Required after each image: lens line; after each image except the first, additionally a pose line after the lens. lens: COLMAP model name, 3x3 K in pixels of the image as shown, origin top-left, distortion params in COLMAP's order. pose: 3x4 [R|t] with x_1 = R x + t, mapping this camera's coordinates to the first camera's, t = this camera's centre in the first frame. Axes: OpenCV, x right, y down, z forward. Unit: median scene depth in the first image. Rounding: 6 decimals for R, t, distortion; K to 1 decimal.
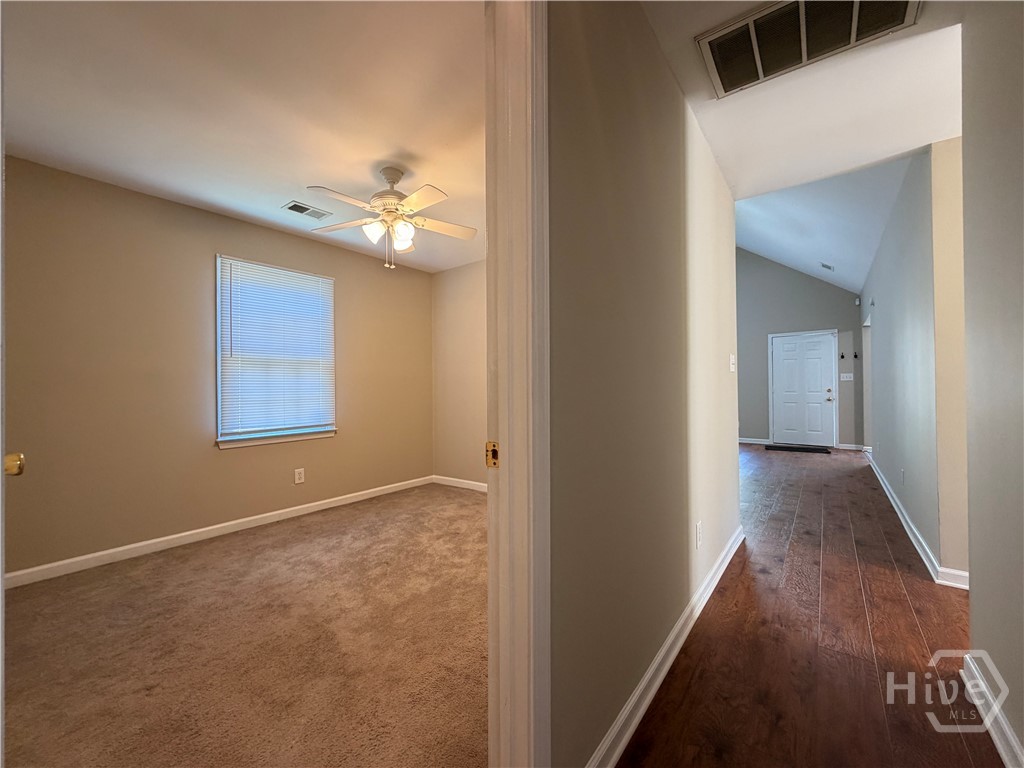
lens RADIAL K [[409.9, 0, 511.6], [0, 409.9, 378.3], [0, 0, 1]] dist [0.002210, -0.000048]
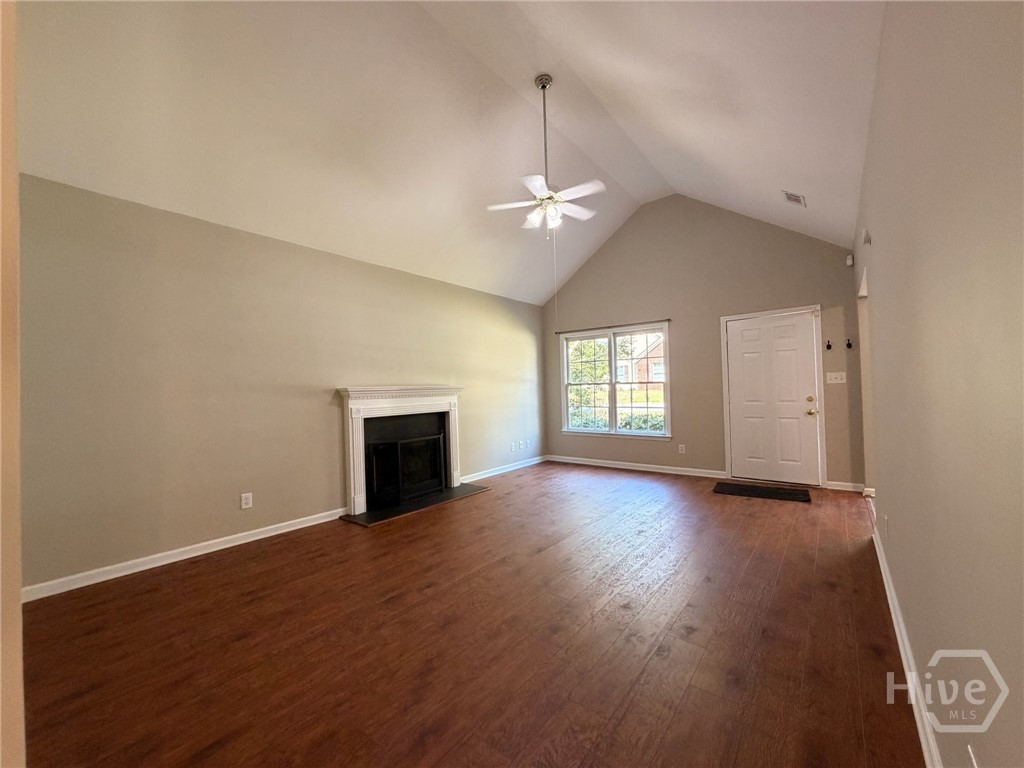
lens RADIAL K [[409.9, 0, 509.5], [0, 409.9, 384.9], [0, 0, 1]] dist [0.002210, -0.000048]
pose [[0.999309, -0.032450, -0.018117, 0.313039], [0.032500, 0.999469, 0.002455, -0.010174], [0.018027, -0.003042, 0.999833, 0.343147]]
